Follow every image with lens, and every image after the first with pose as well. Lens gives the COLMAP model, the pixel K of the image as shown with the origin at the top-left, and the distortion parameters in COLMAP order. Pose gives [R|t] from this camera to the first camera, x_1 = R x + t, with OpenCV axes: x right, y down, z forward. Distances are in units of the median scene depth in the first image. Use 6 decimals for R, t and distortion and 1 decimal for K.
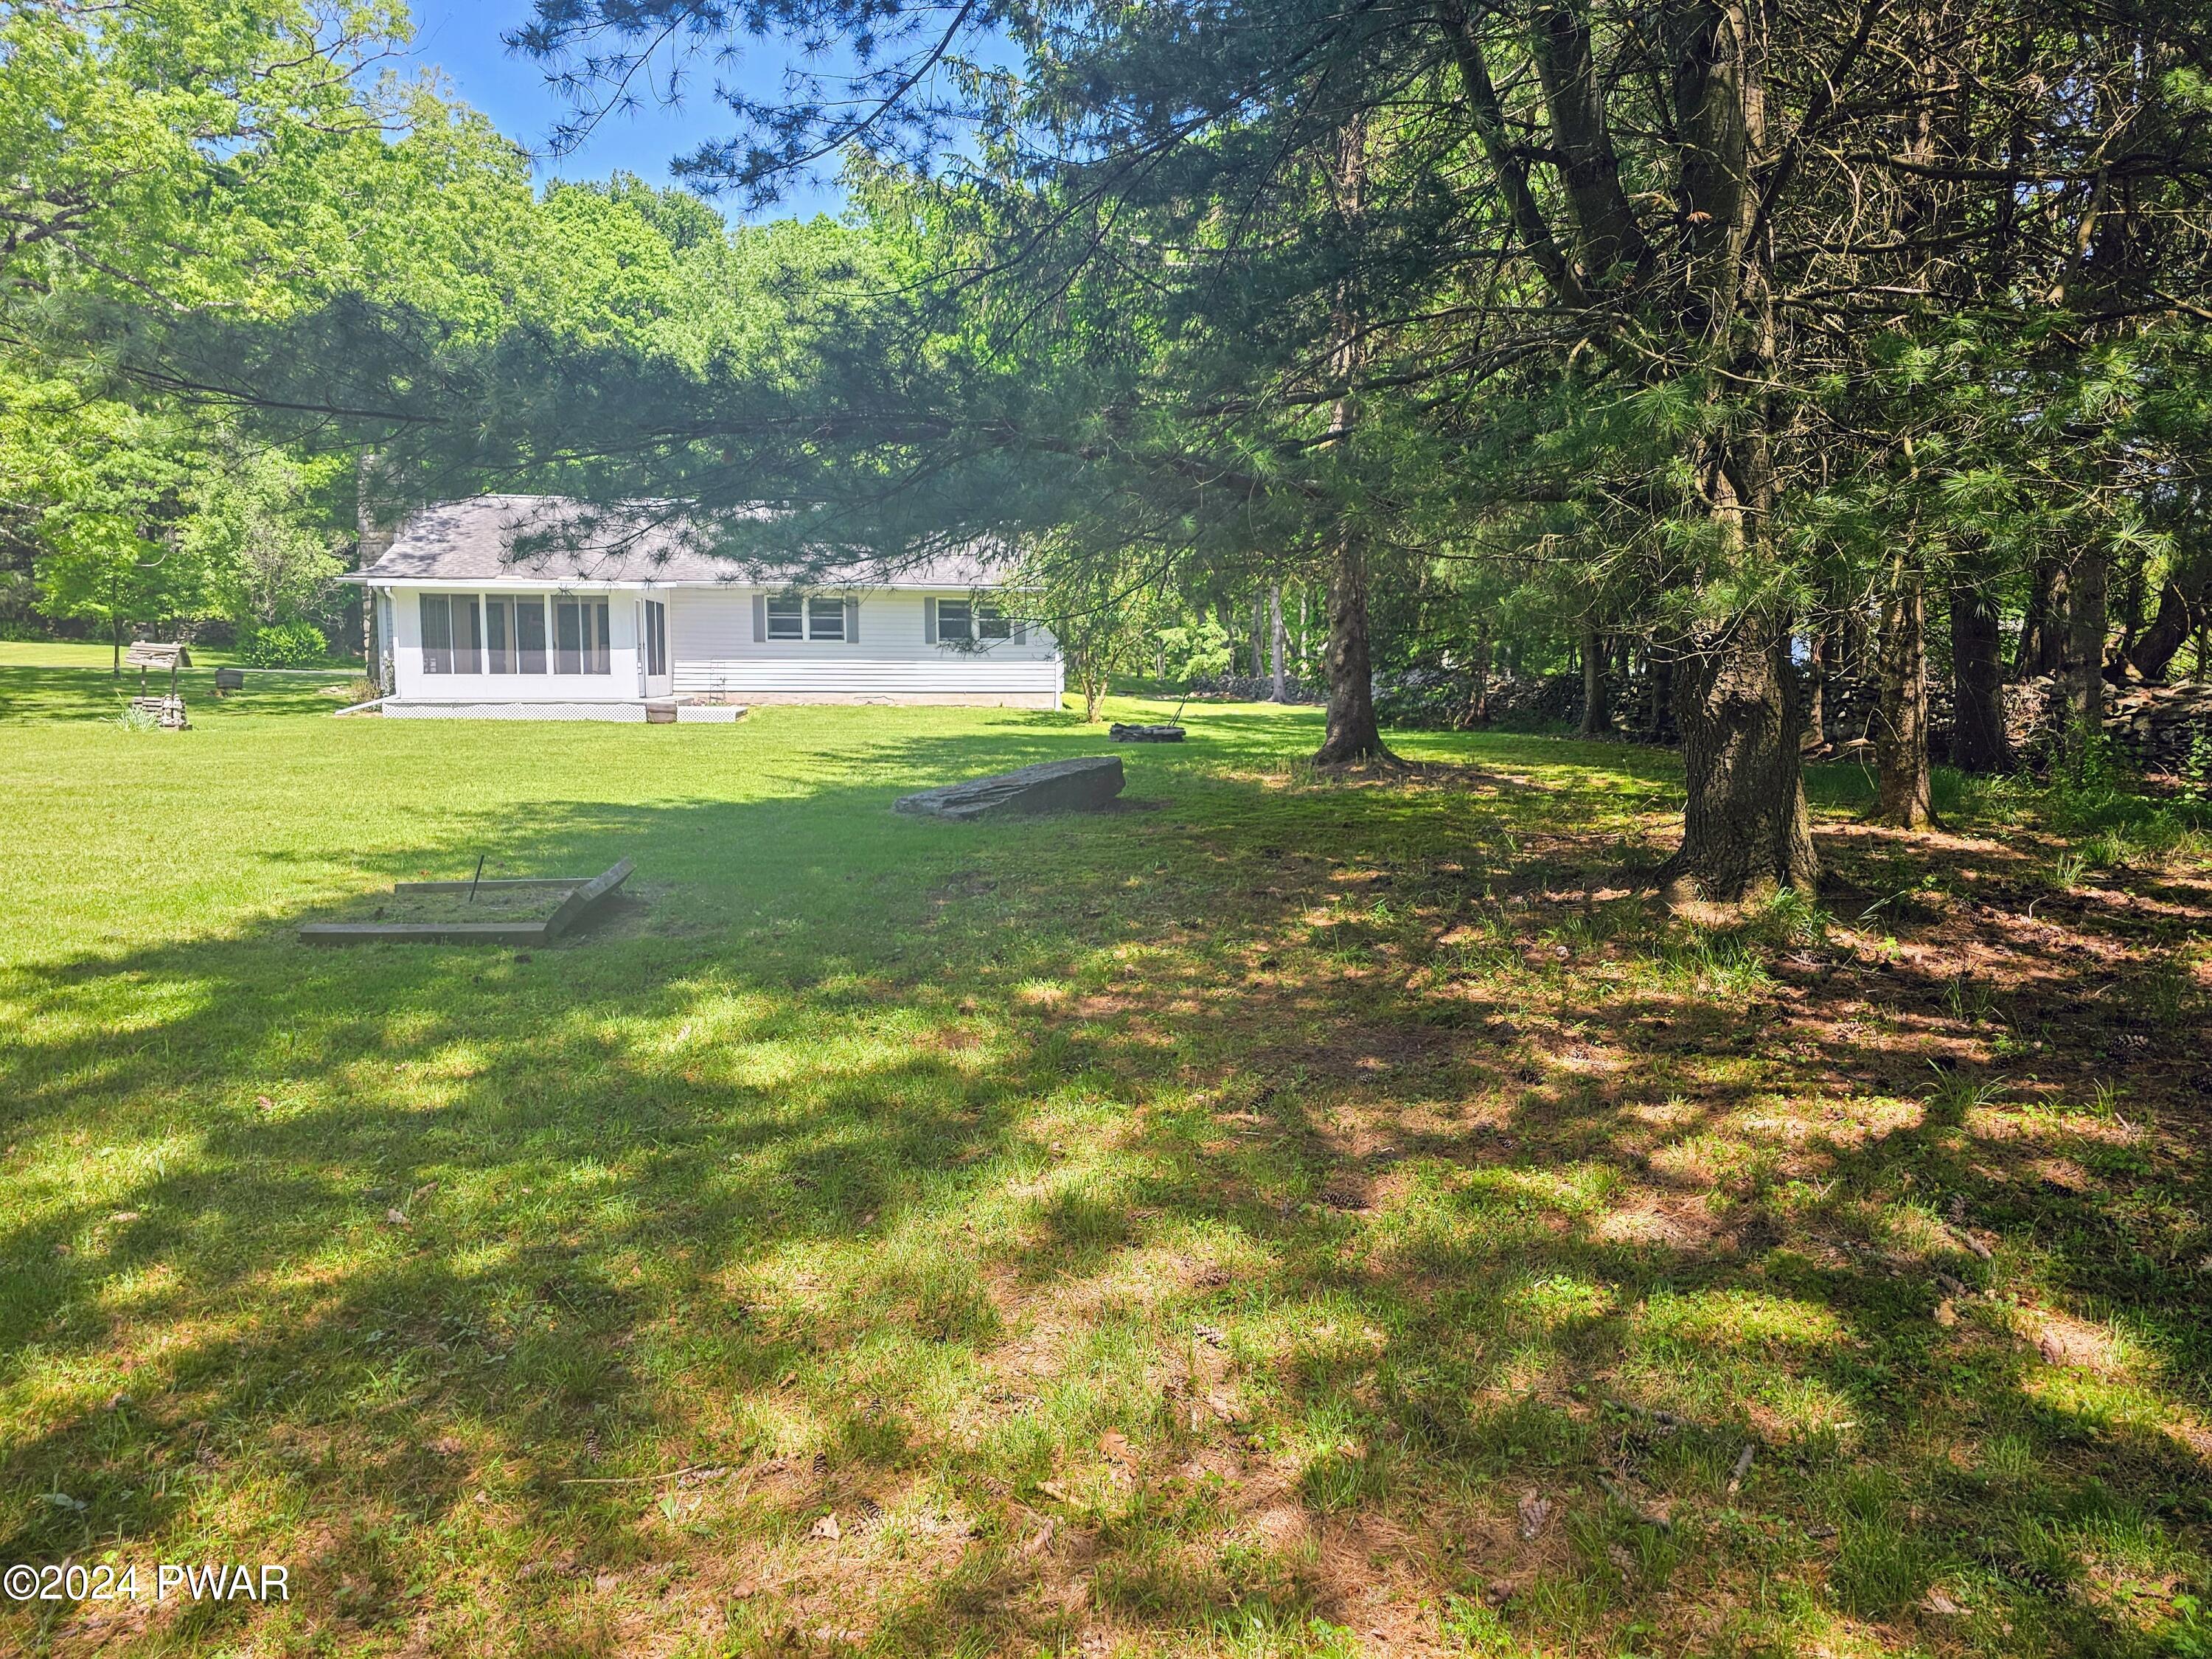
lens RADIAL K [[1492.4, 0, 1106.0], [0, 1492.4, 829.5], [0, 0, 1]] dist [0.071338, -0.058810]
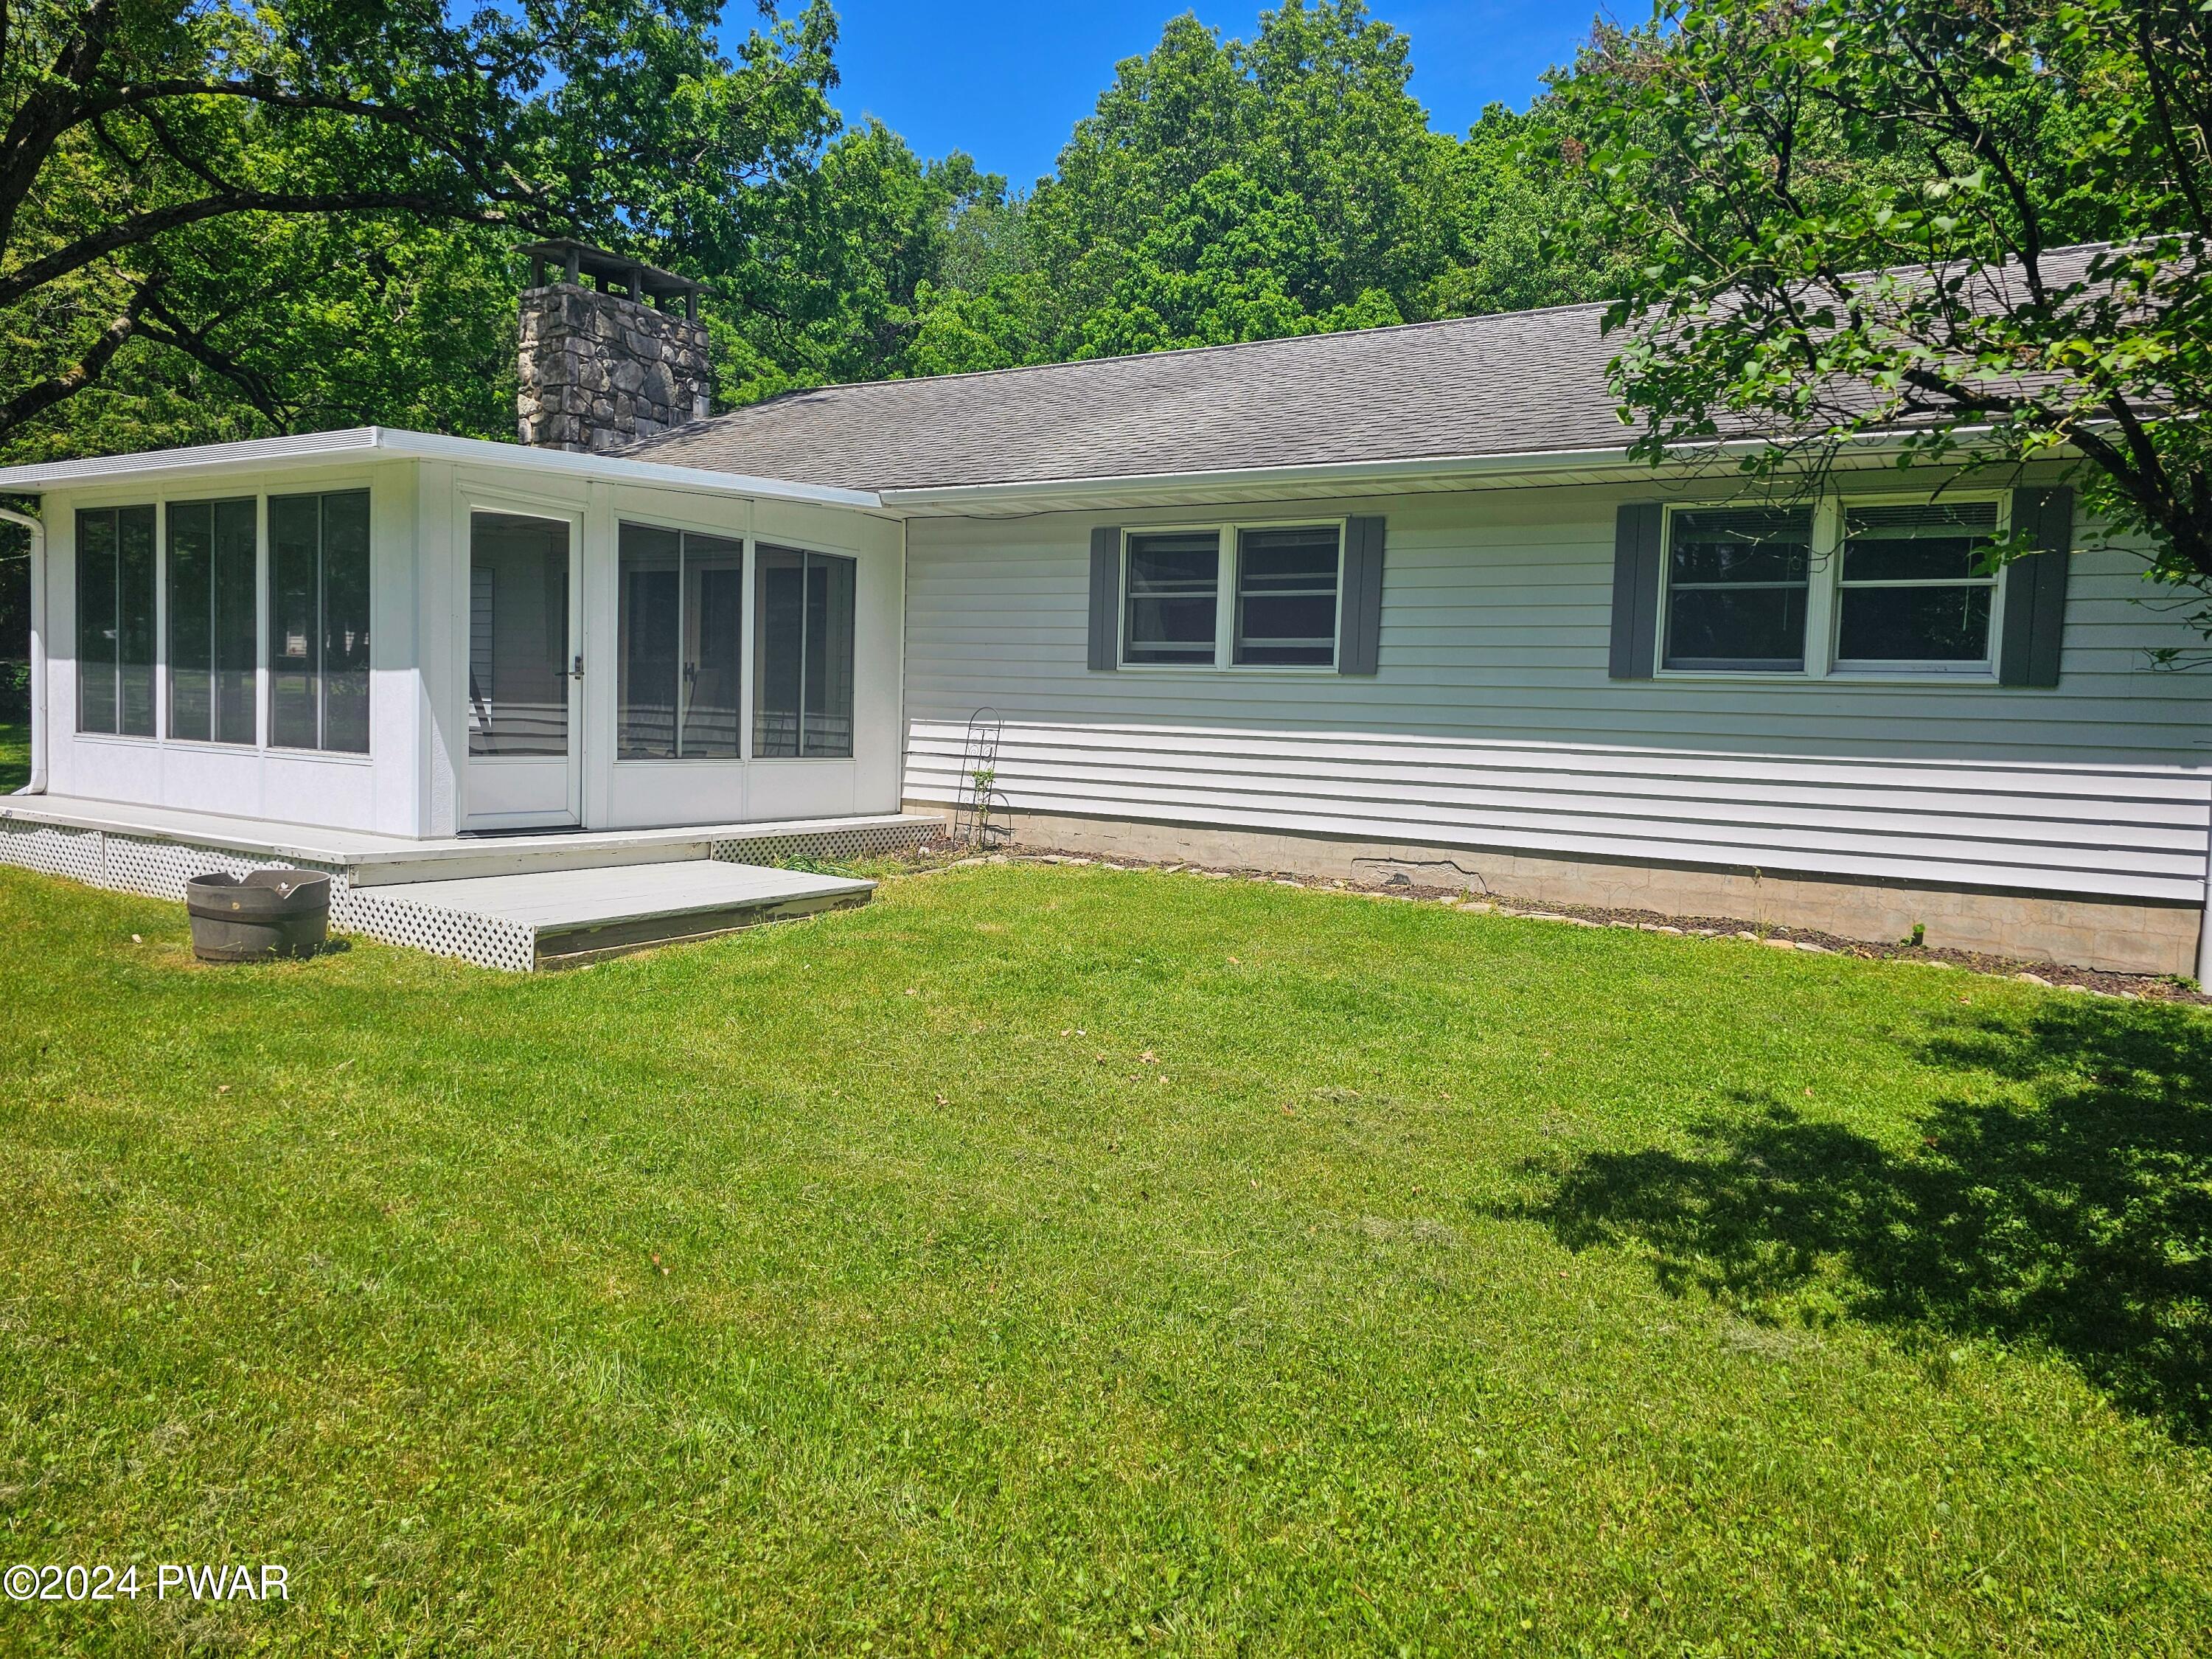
lens RADIAL K [[1492.4, 0, 1106.0], [0, 1492.4, 829.5], [0, 0, 1]] dist [0.071338, -0.058810]
pose [[0.757755, 0.058885, -0.649877, -0.019706], [-0.104118, 0.994071, -0.031330, -0.081706], [0.644179, 0.091405, 0.759393, 0.759147]]
